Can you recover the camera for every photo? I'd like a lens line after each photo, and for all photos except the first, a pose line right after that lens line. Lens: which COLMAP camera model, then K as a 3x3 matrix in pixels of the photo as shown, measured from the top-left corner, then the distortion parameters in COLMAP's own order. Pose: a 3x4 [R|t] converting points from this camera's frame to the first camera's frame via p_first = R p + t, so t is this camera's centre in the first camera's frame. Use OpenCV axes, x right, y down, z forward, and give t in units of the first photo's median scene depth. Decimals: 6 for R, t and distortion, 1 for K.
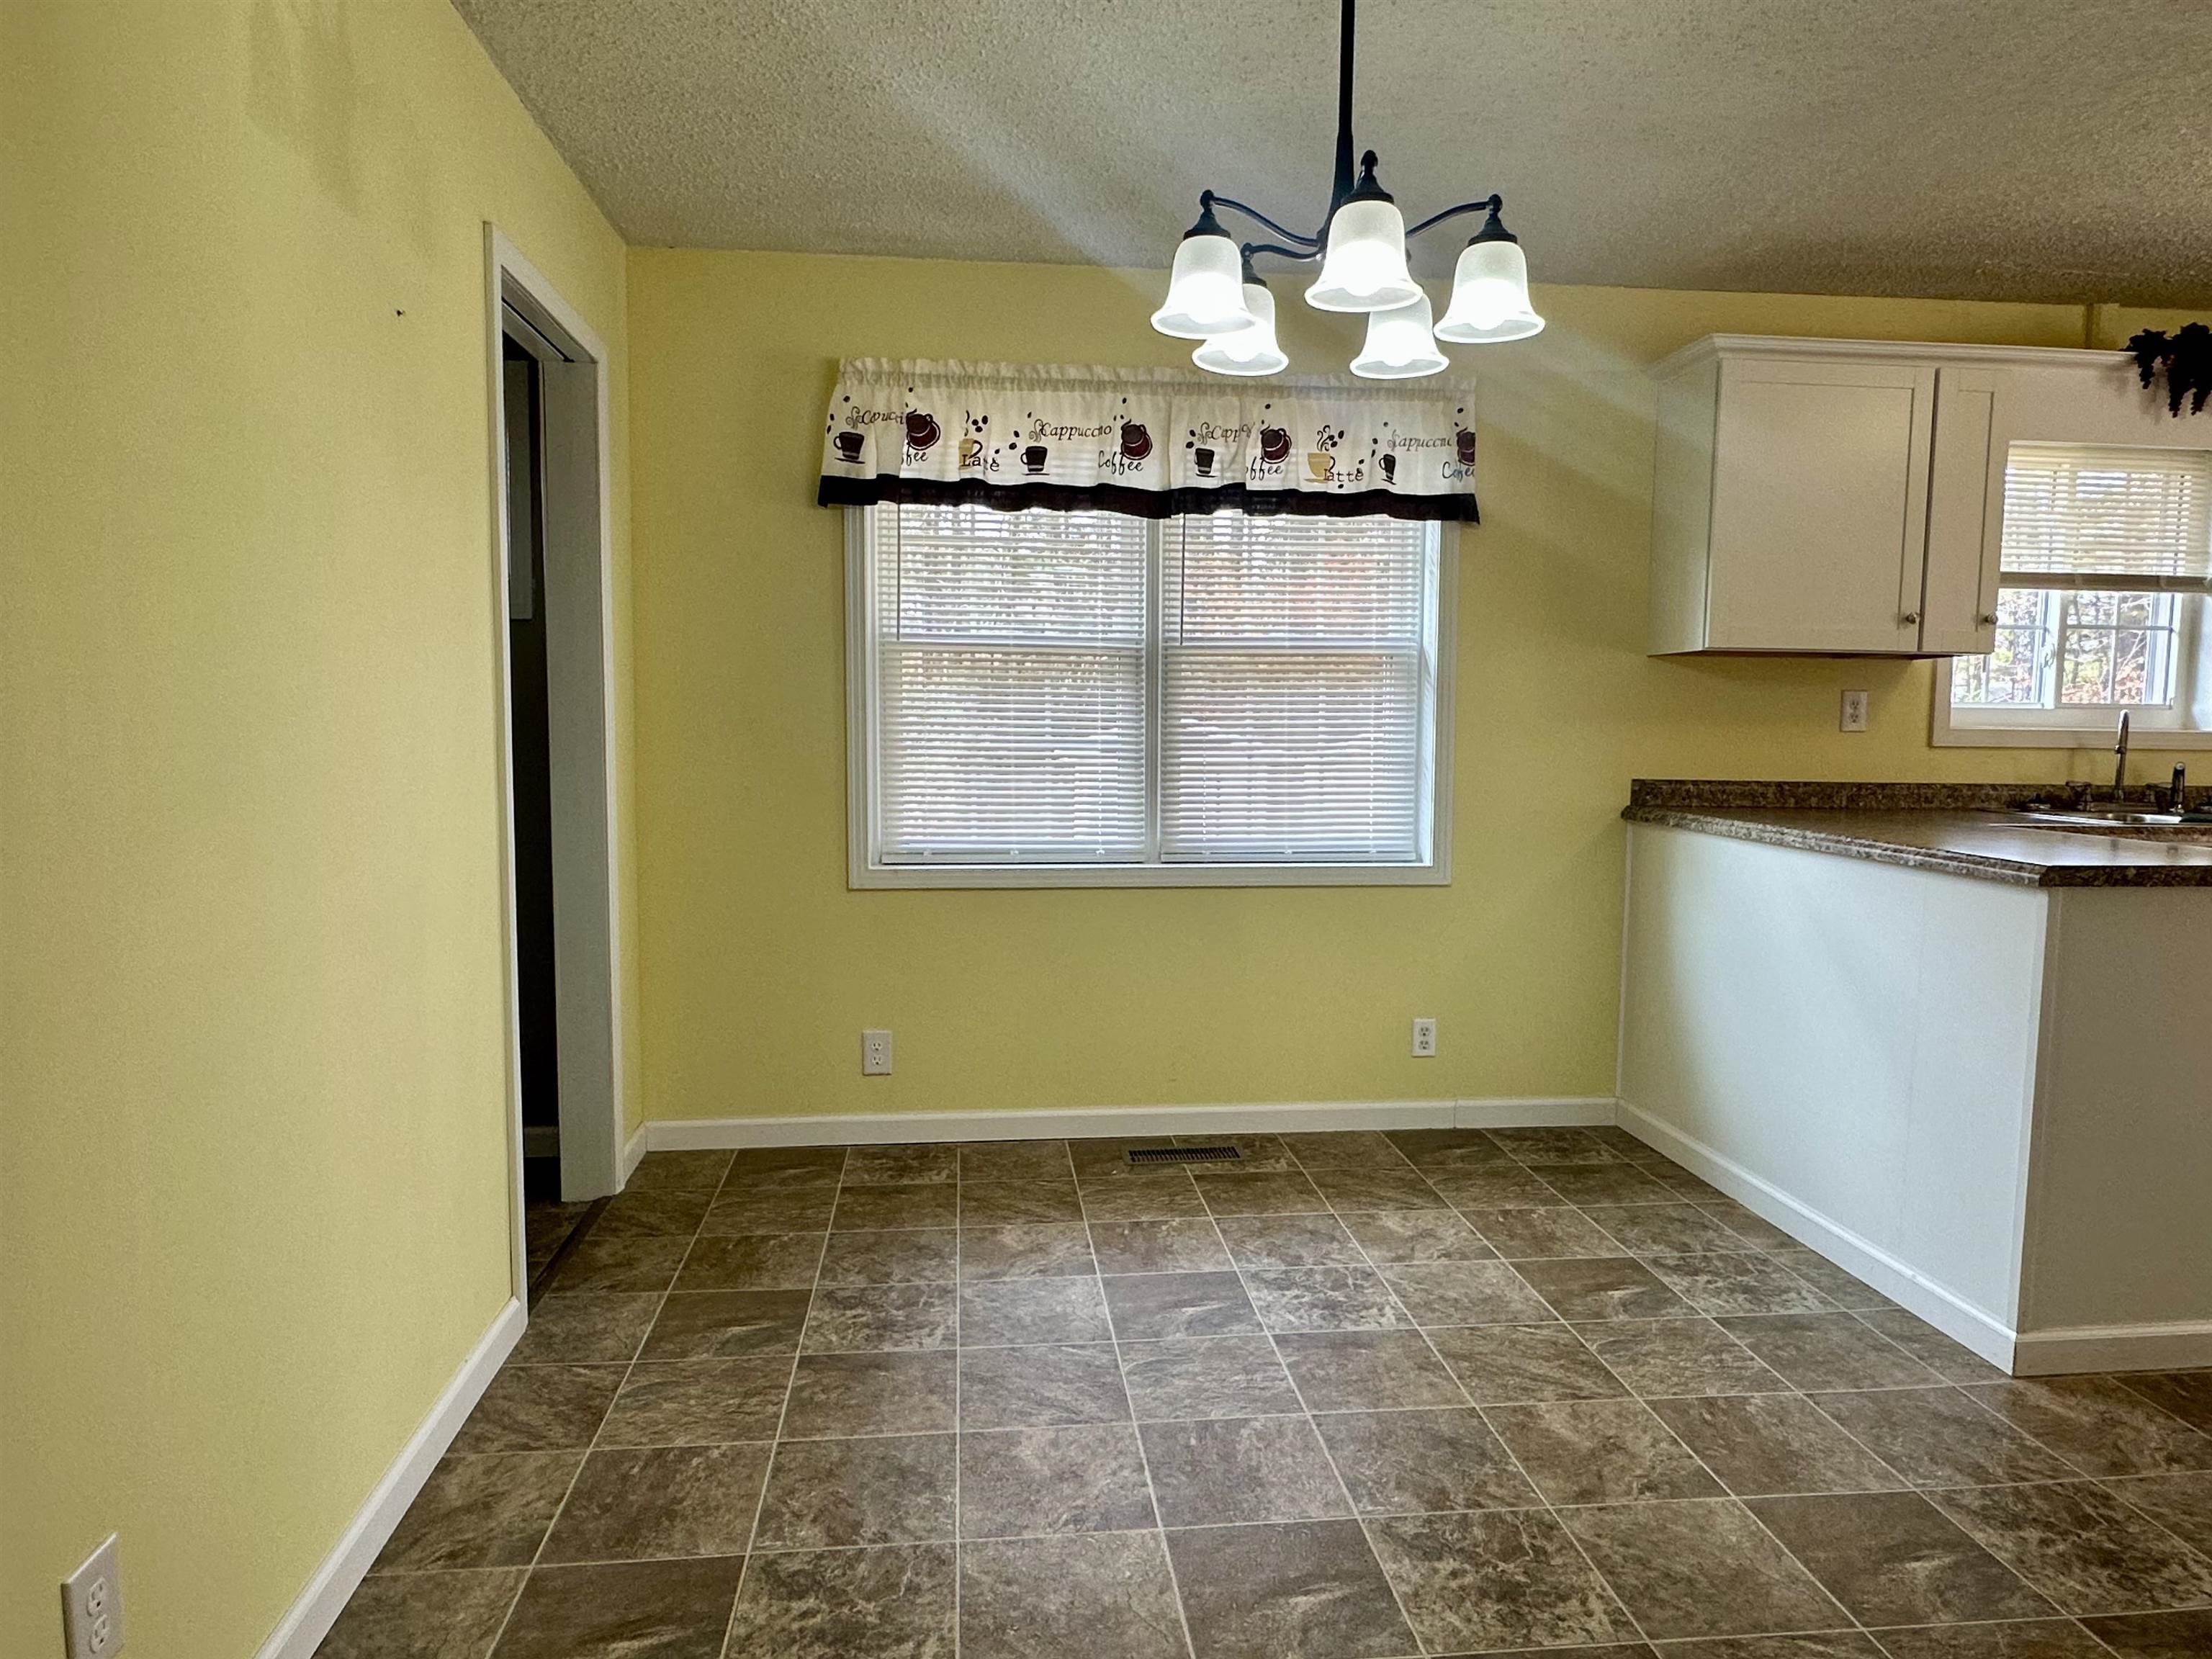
lens RADIAL K [[1351.1, 0, 1102.3], [0, 1351.1, 838.0], [0, 0, 1]] dist [0.002158, 0.000020]
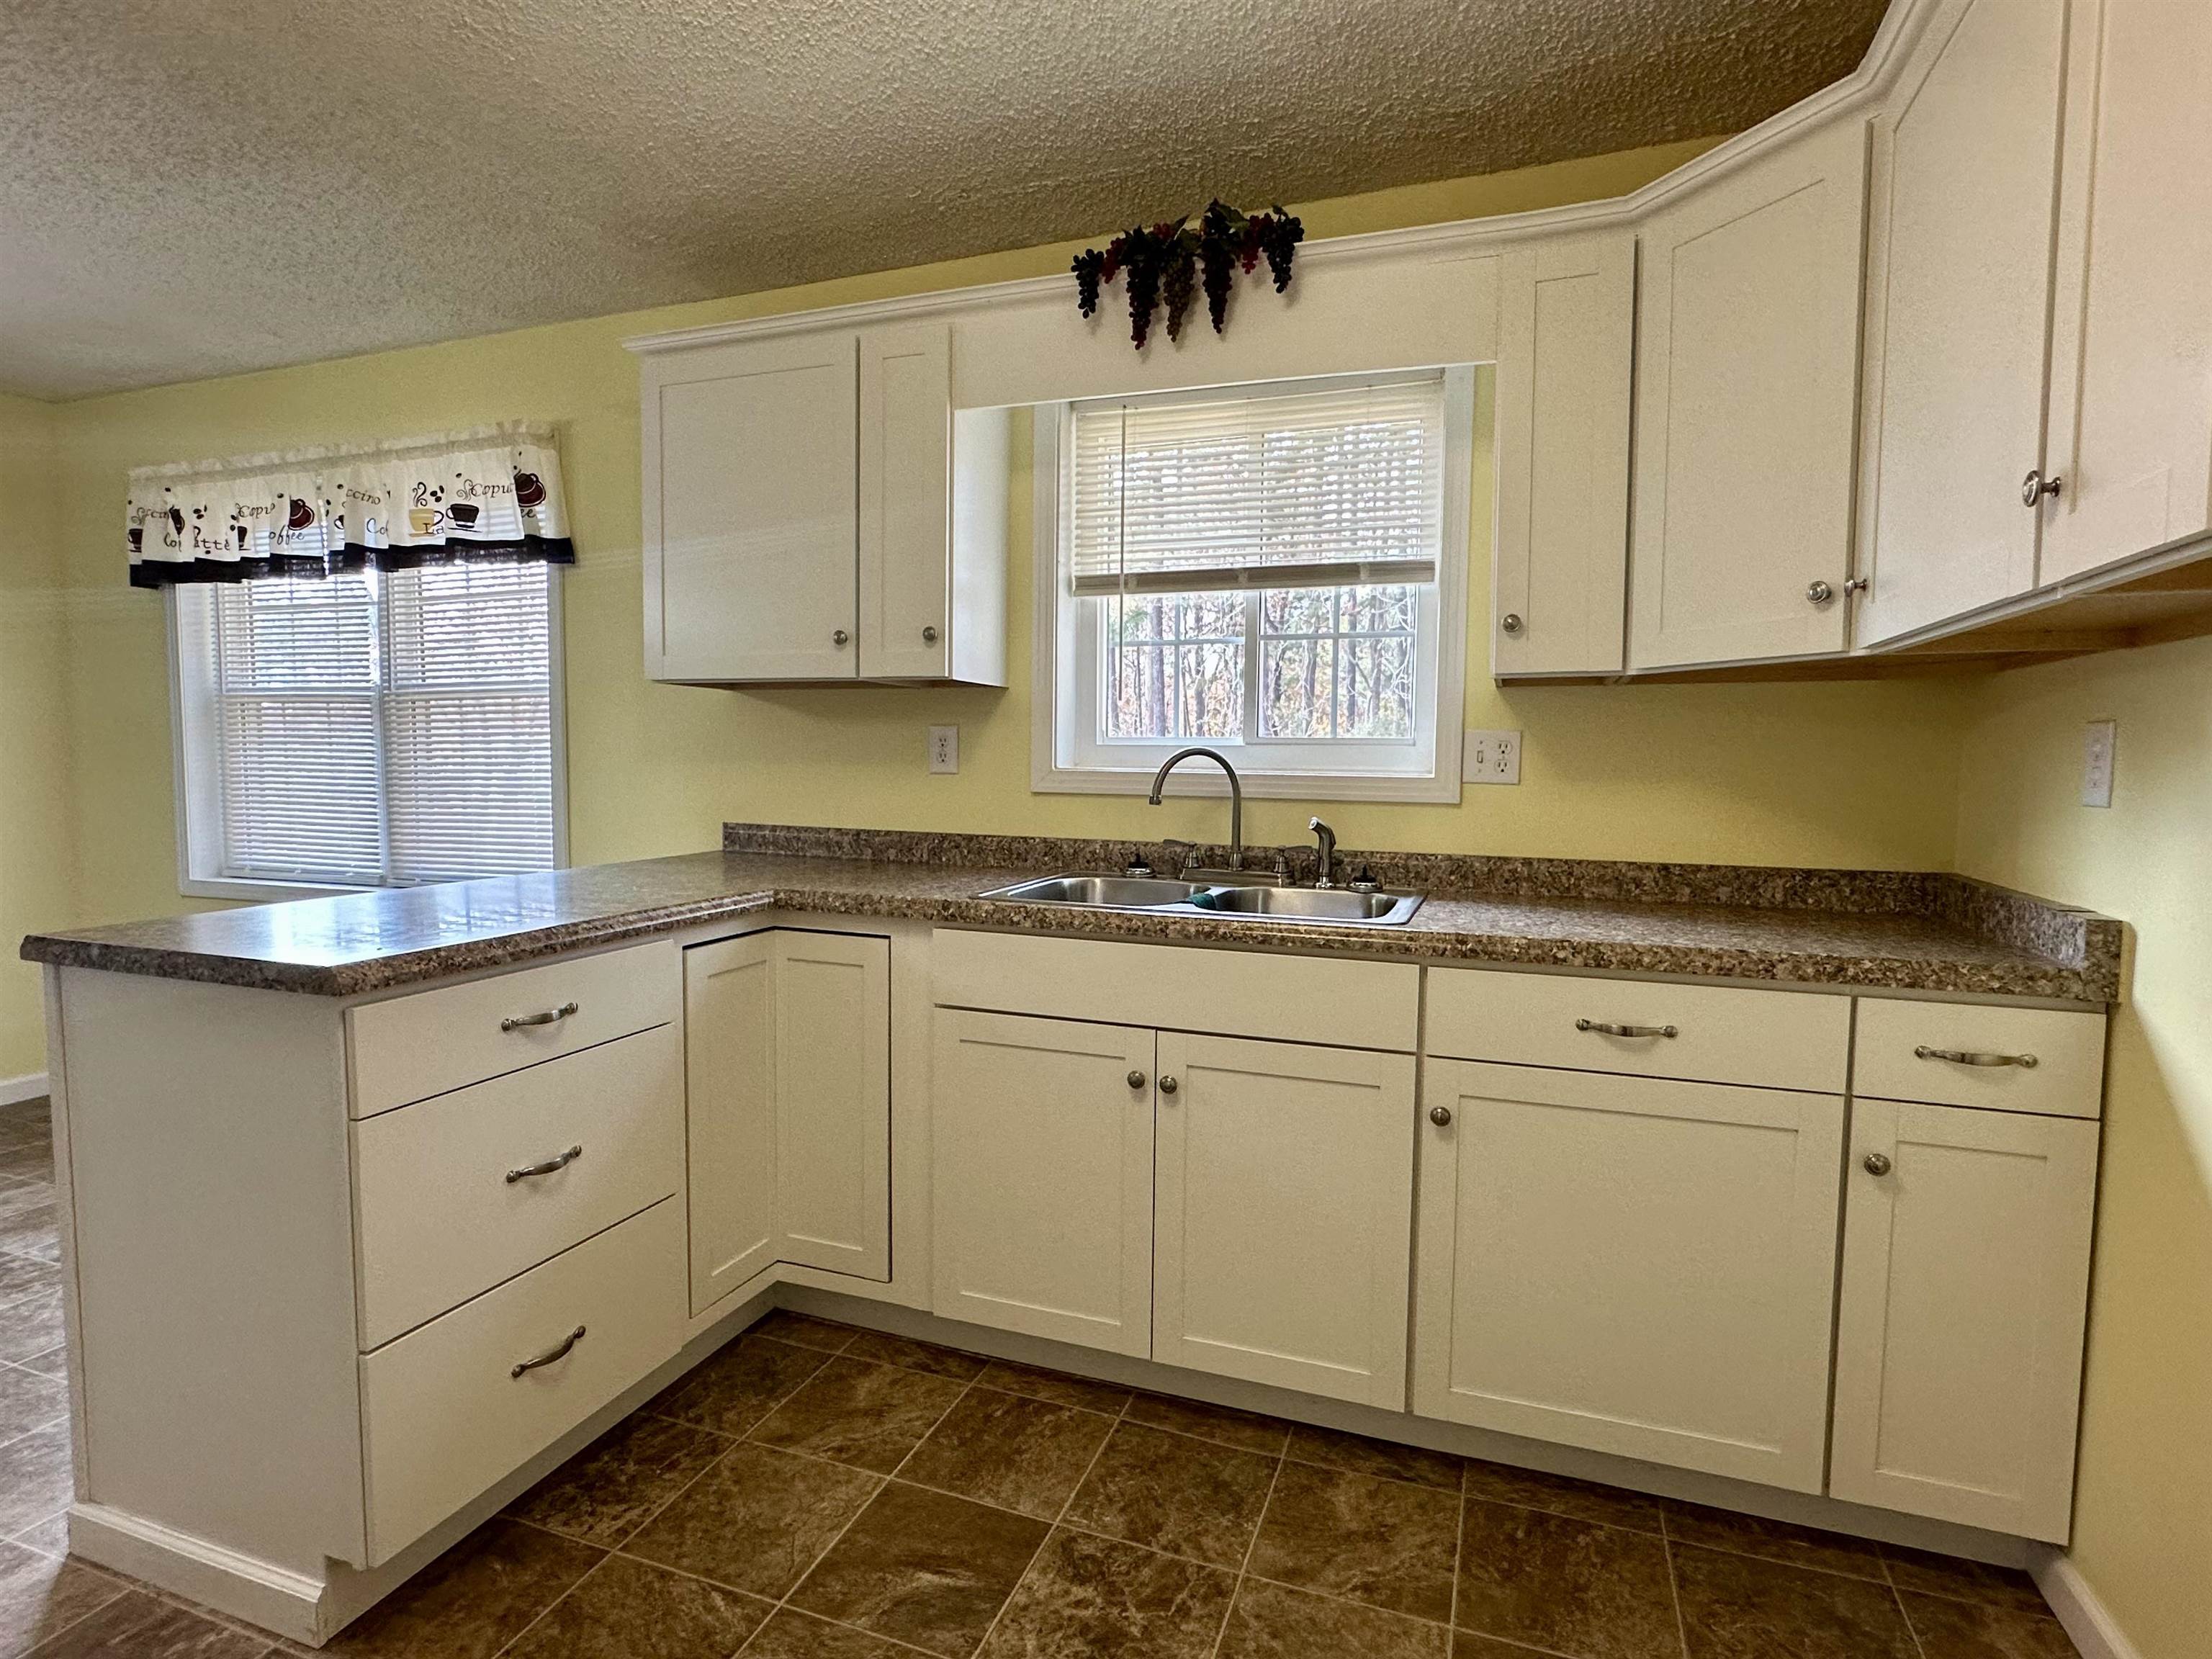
lens RADIAL K [[1139.8, 0, 1106.4], [0, 1139.8, 835.3], [0, 0, 1]] dist [-0.005463, 0.001149]
pose [[0.898458, 0.029659, -0.438056, 0.976266], [-0.040845, 0.999035, -0.016134, -0.032908], [0.437155, 0.032388, 0.898803, 0.410401]]
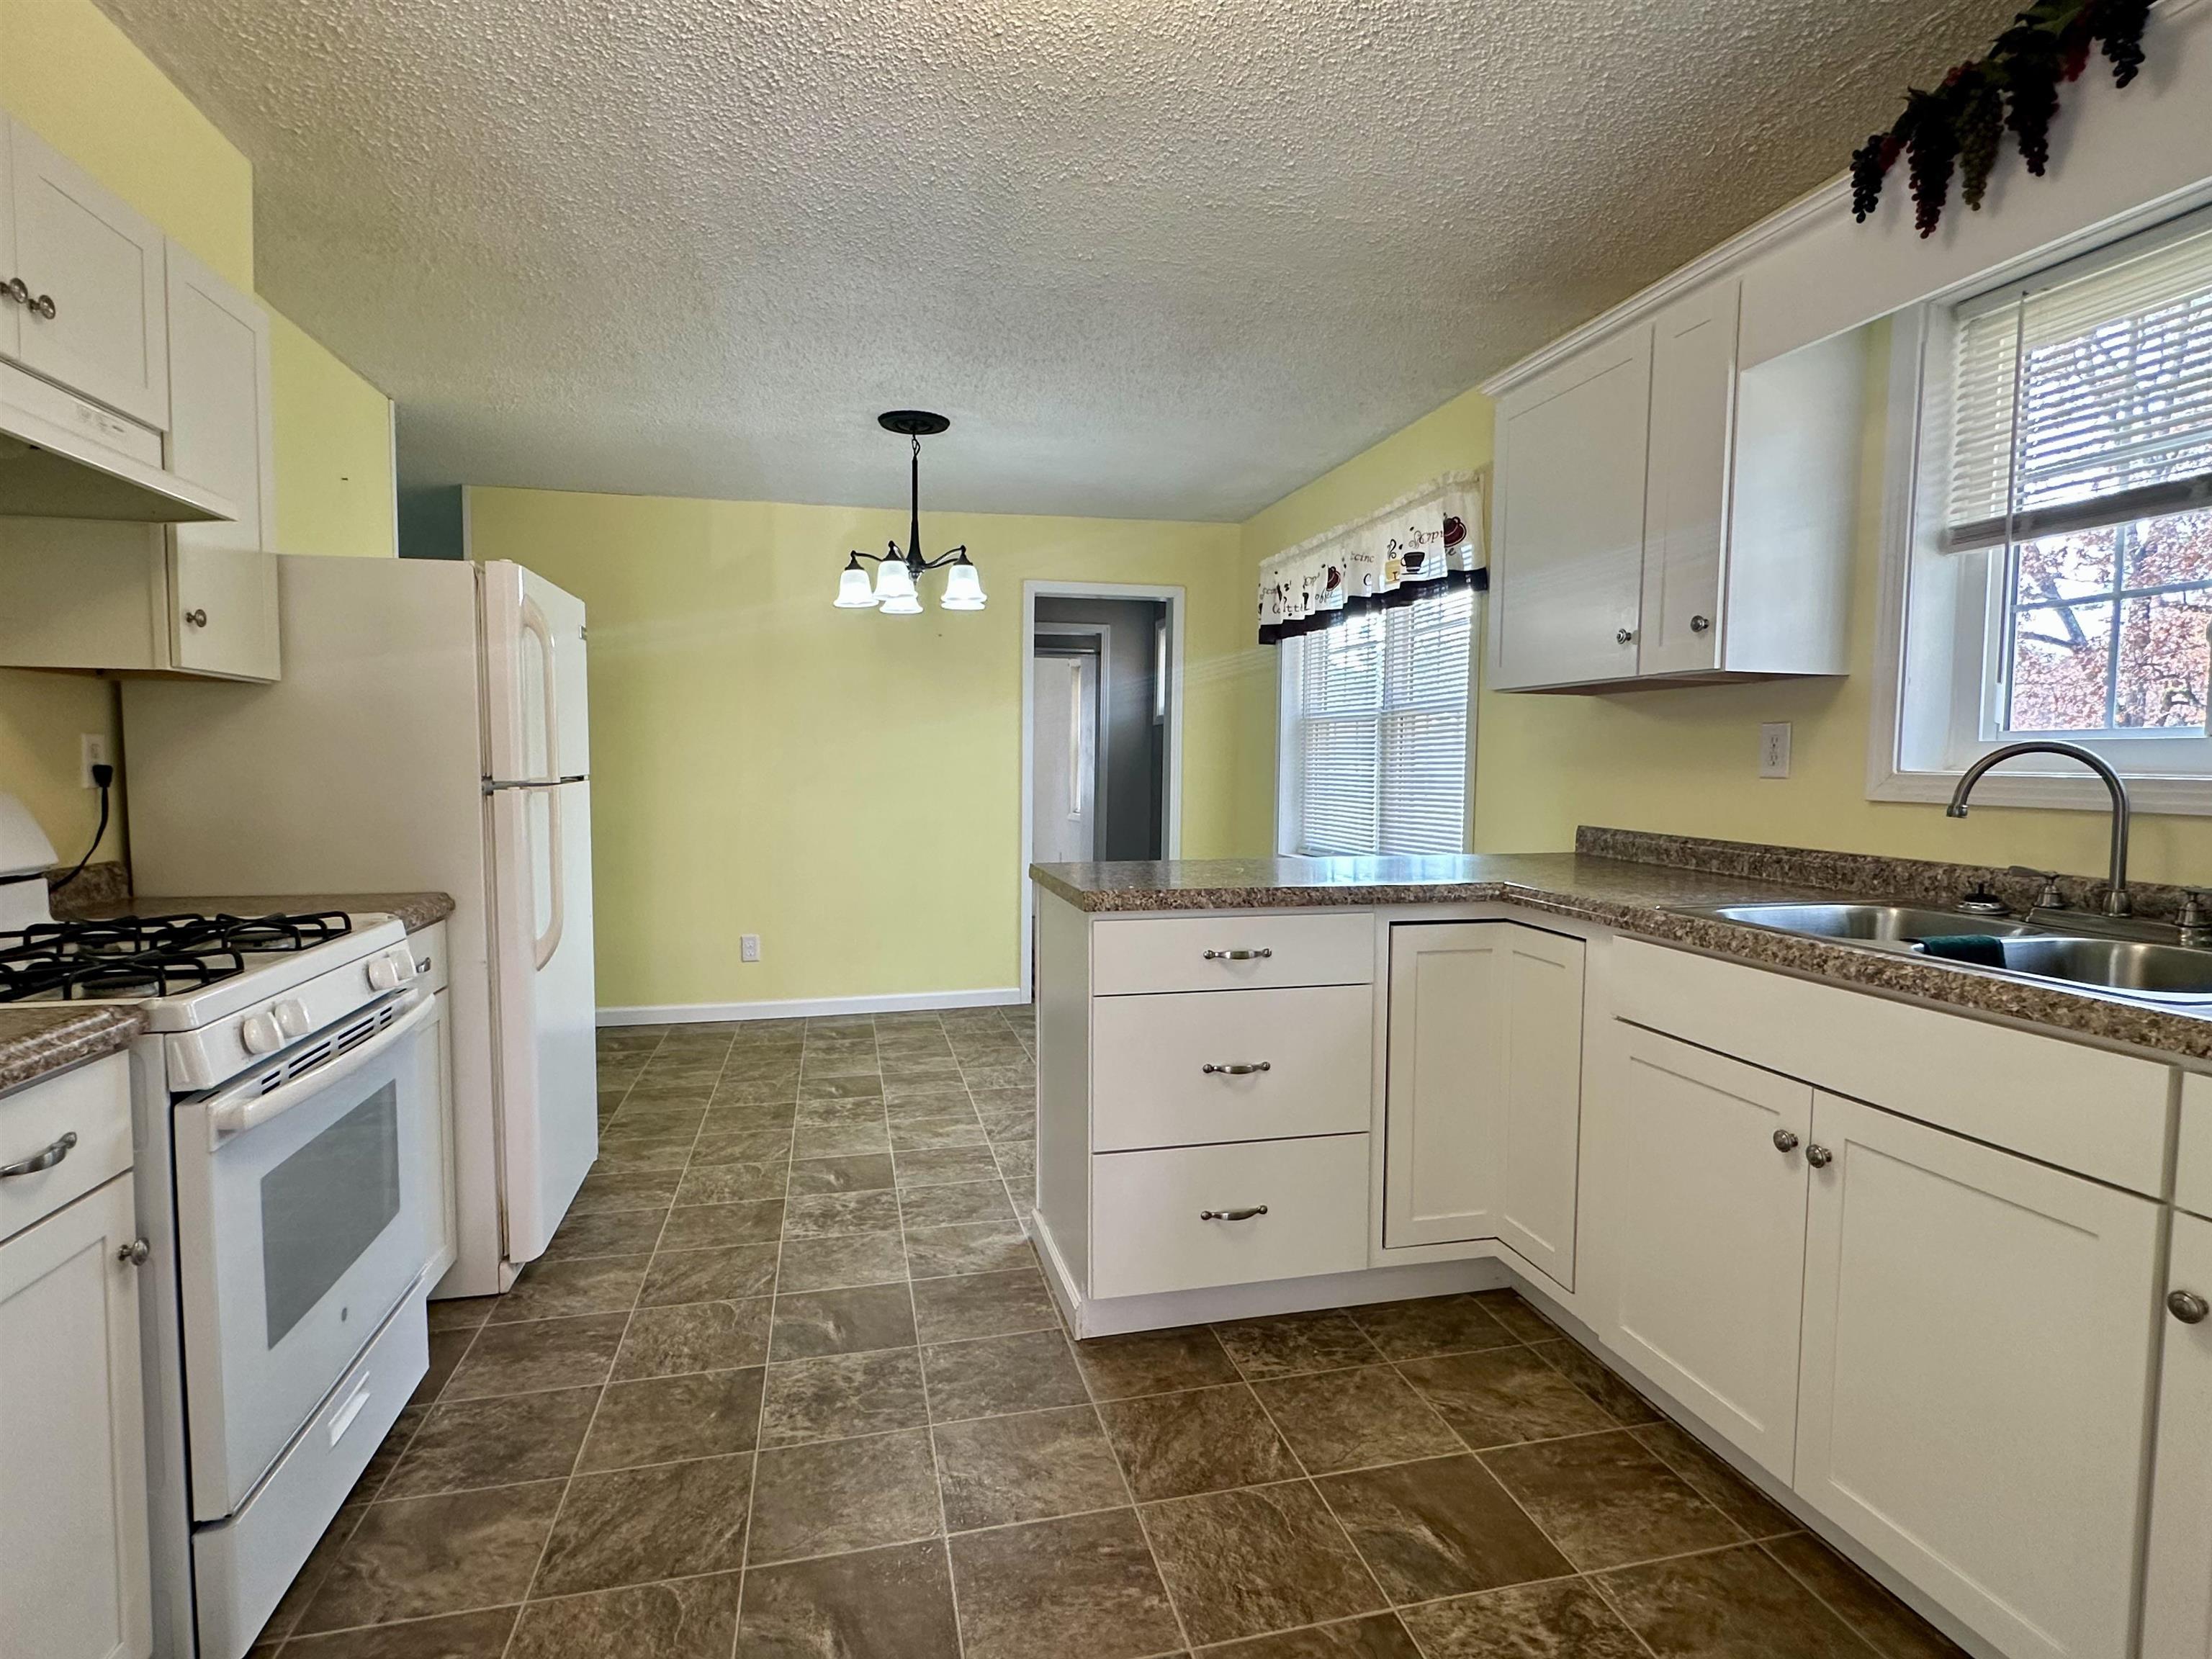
lens RADIAL K [[1146.4, 0, 1106.0], [0, 1146.4, 829.5], [0, 0, 1]] dist [-0.003568, -0.000592]
pose [[0.126837, 0.050646, -0.990630, 1.153533], [-0.096723, 0.994568, 0.038463, -0.039374], [0.987197, 0.090938, 0.131046, 0.565241]]
